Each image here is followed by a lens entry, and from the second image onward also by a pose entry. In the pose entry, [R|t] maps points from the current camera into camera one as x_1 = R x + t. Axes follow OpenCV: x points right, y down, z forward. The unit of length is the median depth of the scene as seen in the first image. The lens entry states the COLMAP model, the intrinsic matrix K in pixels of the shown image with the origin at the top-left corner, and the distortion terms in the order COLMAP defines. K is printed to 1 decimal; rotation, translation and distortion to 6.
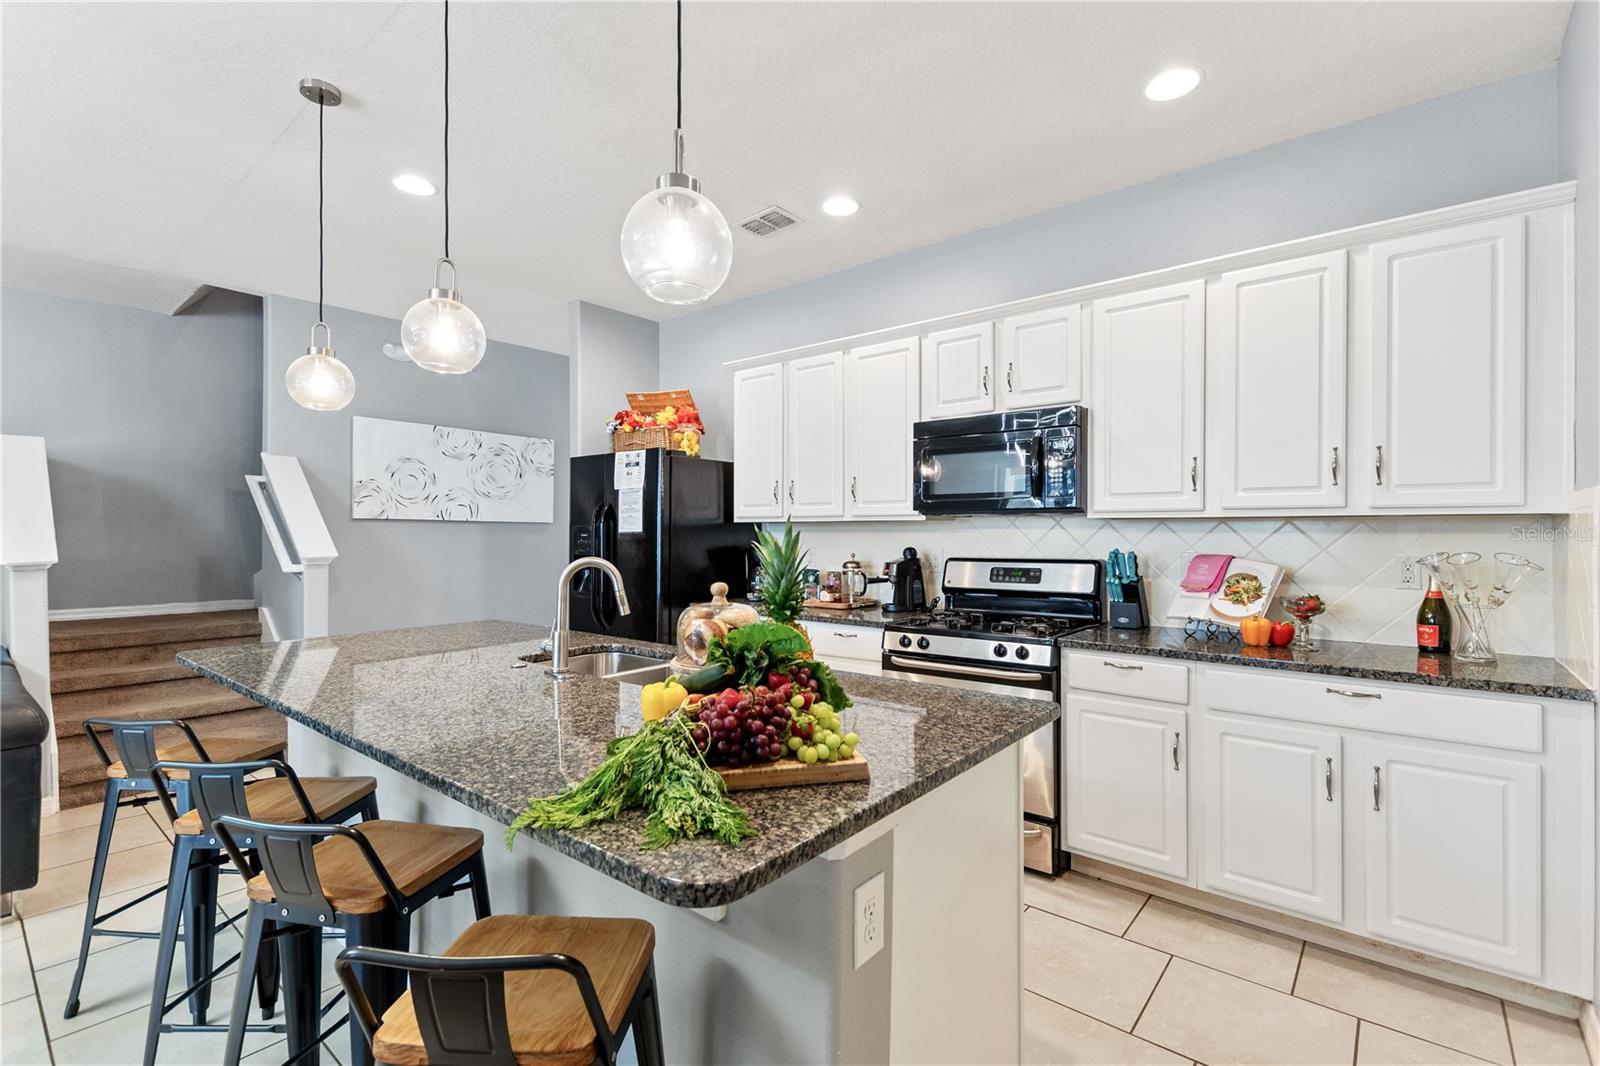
lens RADIAL K [[719.9, 0, 805.1], [0, 719.9, 537.3], [0, 0, 1]] dist [0.000423, 0.000110]
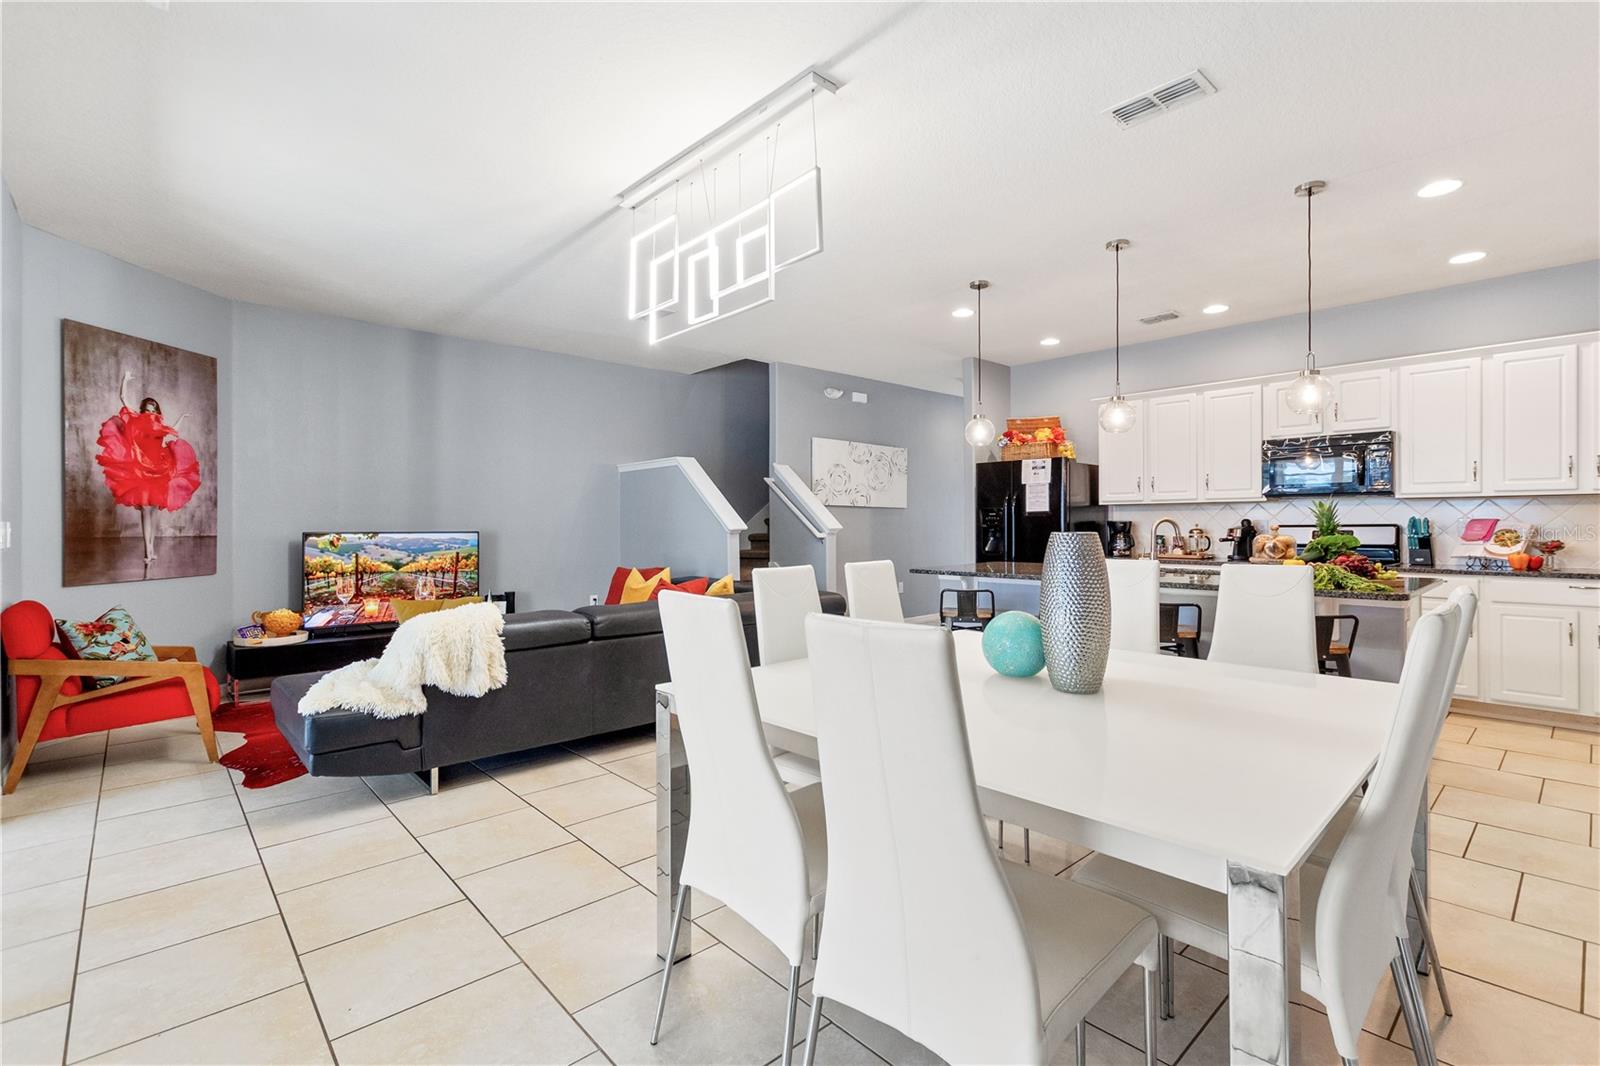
lens RADIAL K [[721.1, 0, 796.5], [0, 721.1, 530.0], [0, 0, 1]] dist [0.001020, -0.004143]
pose [[0.989732, -0.003638, -0.142891, -0.726878], [0.003849, 0.999992, 0.001199, 0.039522], [0.142885, -0.001737, 0.989738, -0.826936]]
